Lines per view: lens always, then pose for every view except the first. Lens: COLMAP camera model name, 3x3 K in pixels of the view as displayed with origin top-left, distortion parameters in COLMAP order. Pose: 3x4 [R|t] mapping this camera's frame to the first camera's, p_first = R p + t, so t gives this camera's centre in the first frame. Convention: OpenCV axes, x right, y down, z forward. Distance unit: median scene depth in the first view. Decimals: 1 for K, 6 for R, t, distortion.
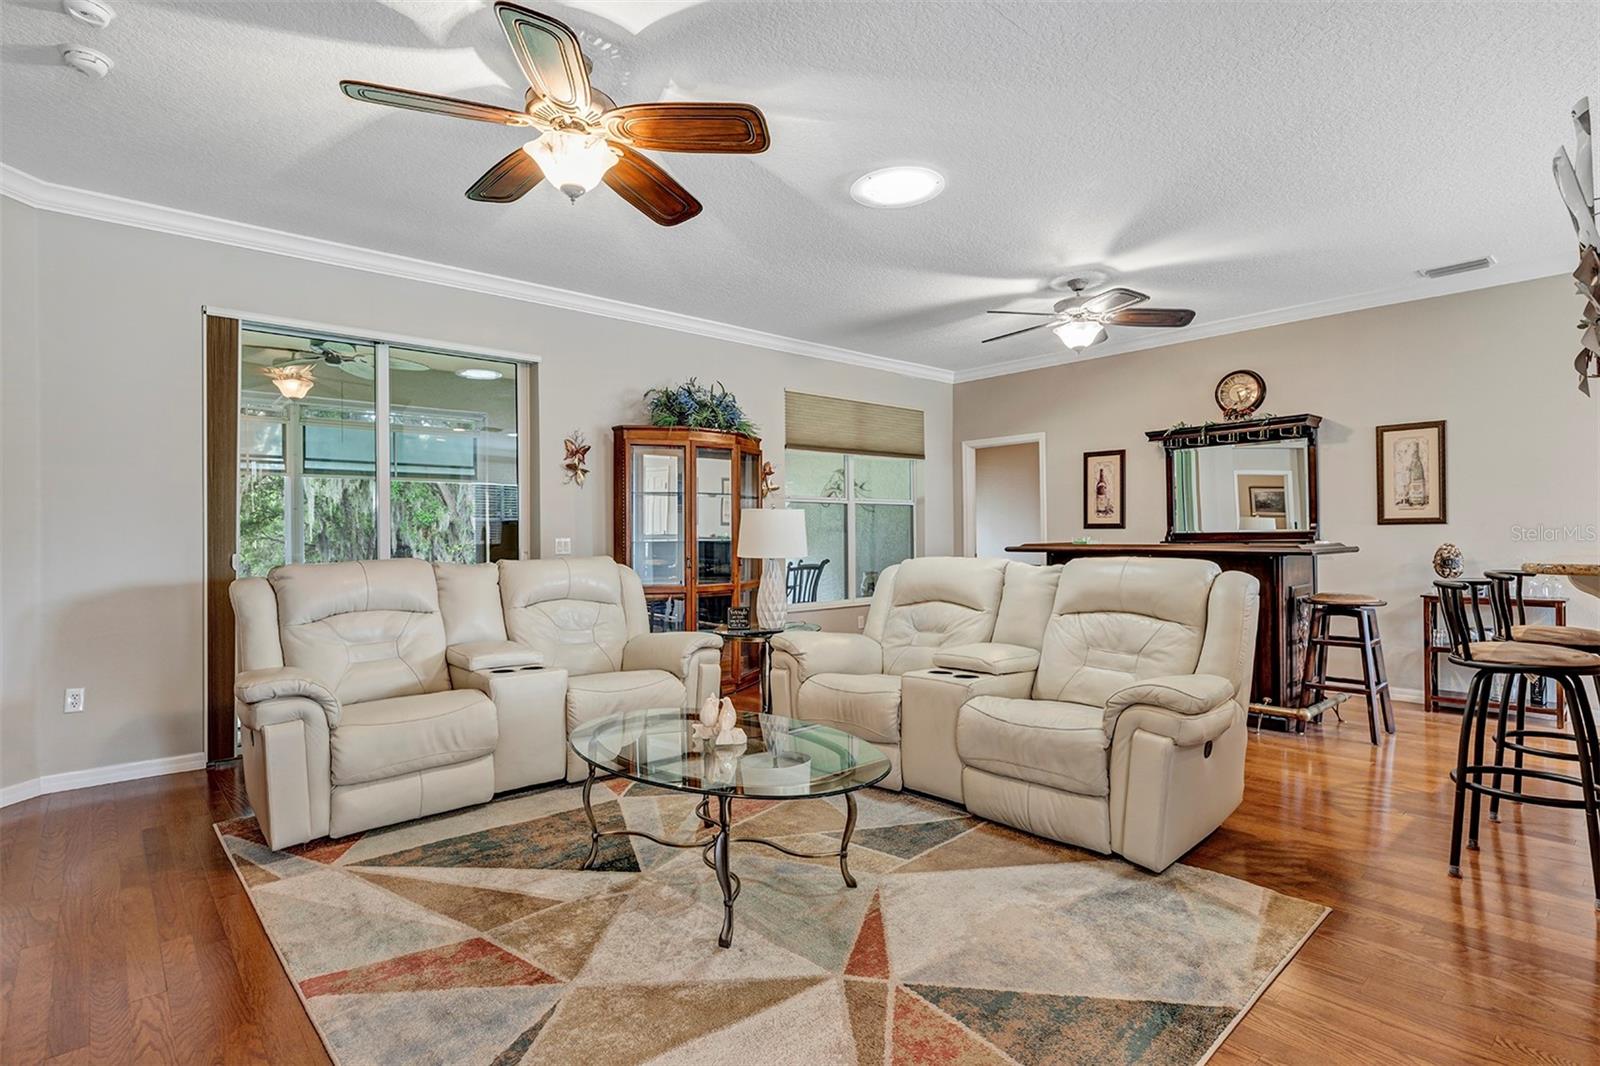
lens RADIAL K [[795.3, 0, 802.3], [0, 795.3, 530.1], [0, 0, 1]] dist [-0.004568, -0.000655]
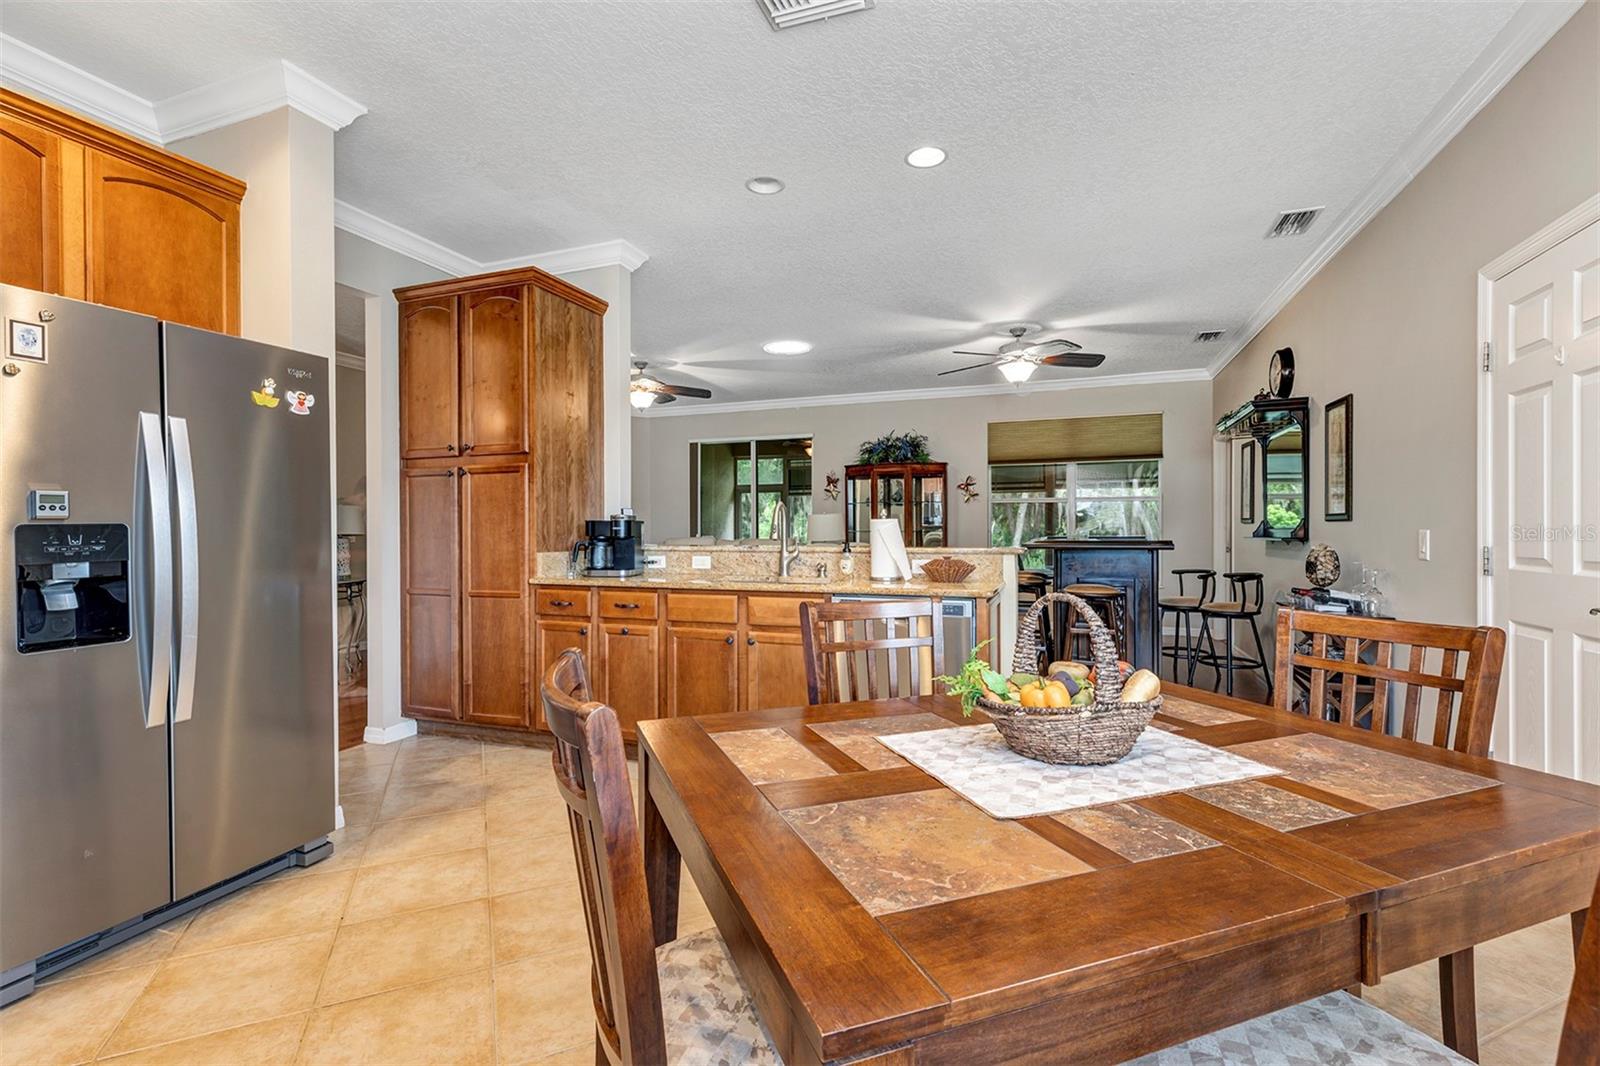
lens RADIAL K [[733.2, 0, 799.1], [0, 733.2, 531.1], [0, 0, 1]] dist [0.009470, -0.000274]
pose [[0.464250, 0.011981, -0.885623, 1.206492], [0.005475, 0.999851, 0.016397, -0.012225], [0.885687, -0.012461, 0.464115, 0.138590]]
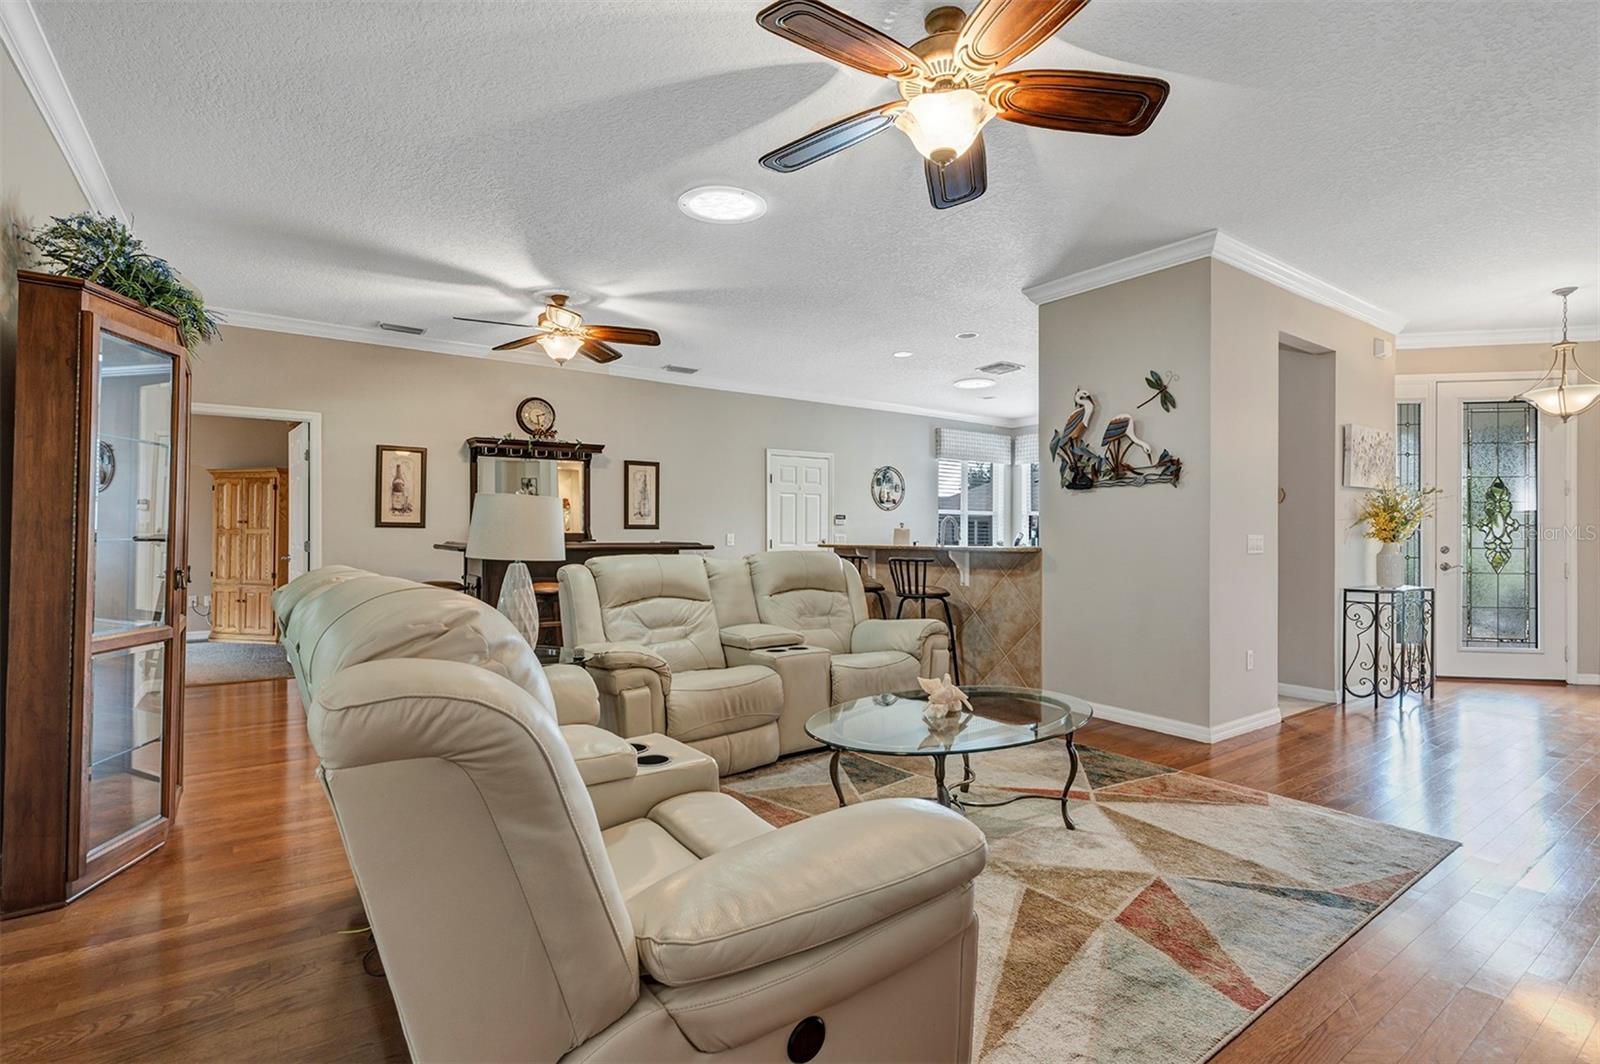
lens RADIAL K [[750.2, 0, 799.2], [0, 750.2, 532.1], [0, 0, 1]] dist [-0.002940, -0.000446]
pose [[0.113575, 0.011153, 0.993467, -0.609902], [-0.010818, 0.999892, -0.009988, 0.009484], [-0.993471, -0.009613, 0.113683, 0.555970]]
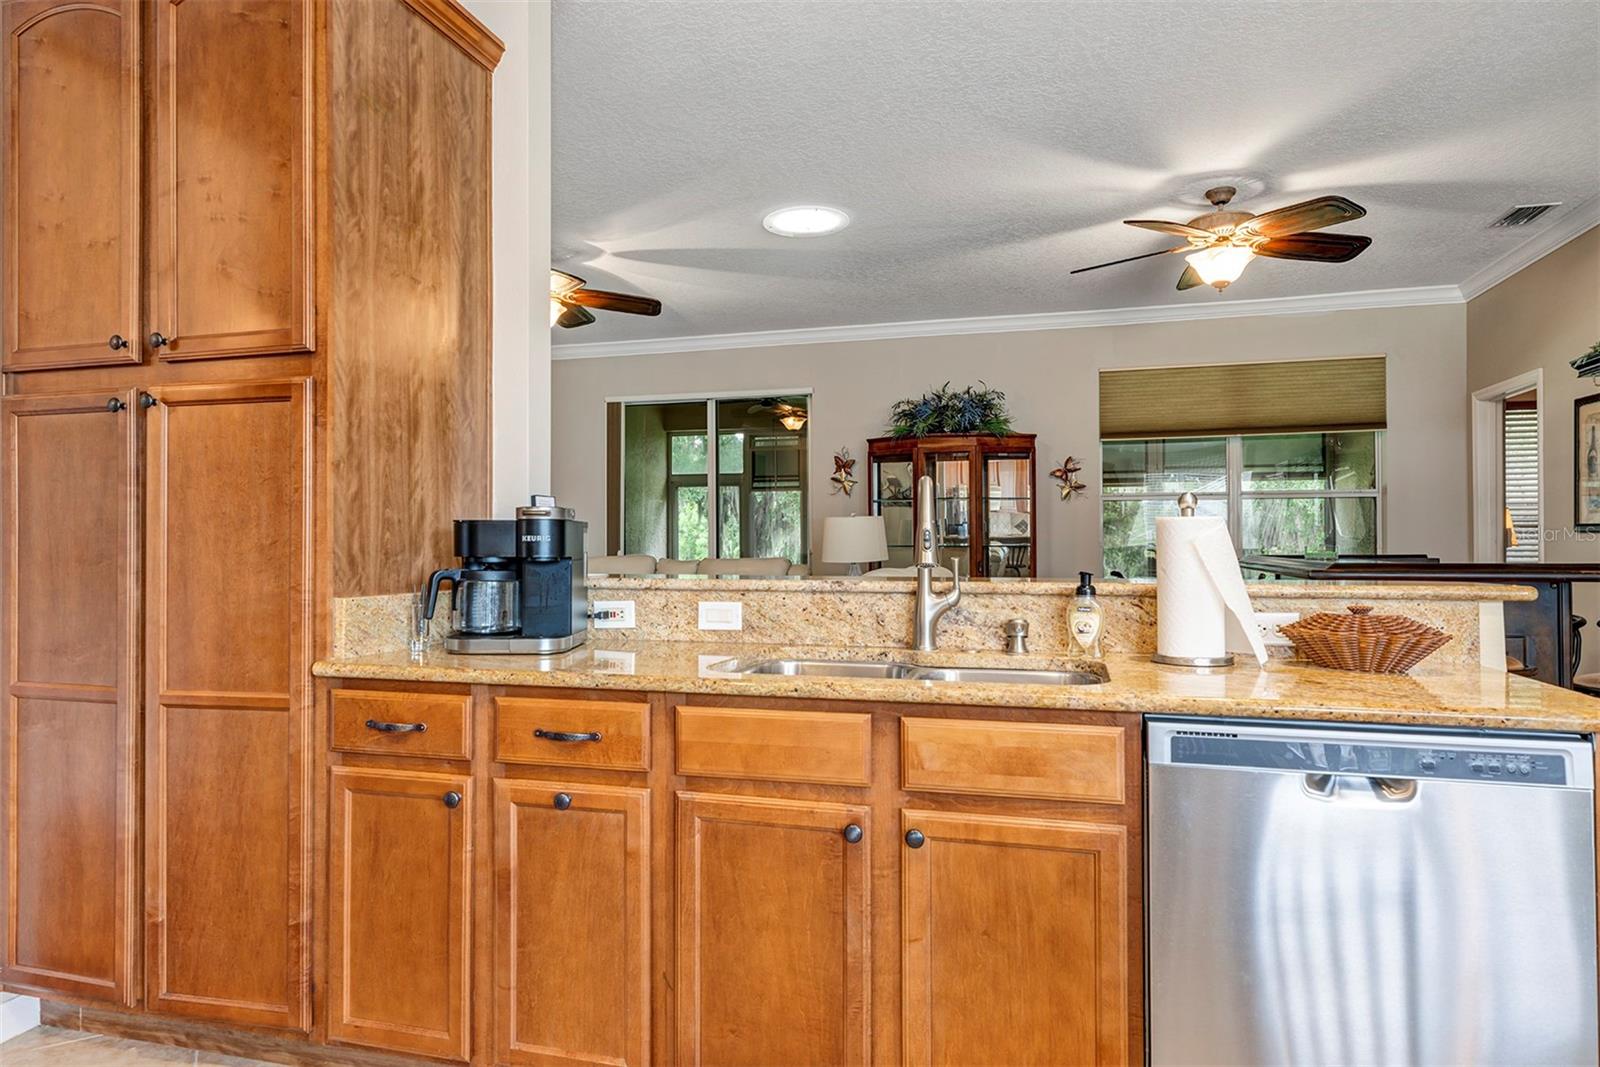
lens RADIAL K [[980.6, 0, 794.6], [0, 980.6, 532.4], [0, 0, 1]] dist [0.008922, 0.000379]
pose [[0.531744, 0.000406, -0.846905, 0.882180], [0.003859, 0.999988, 0.002902, -0.007364], [0.846896, -0.004811, 0.531737, 0.191728]]
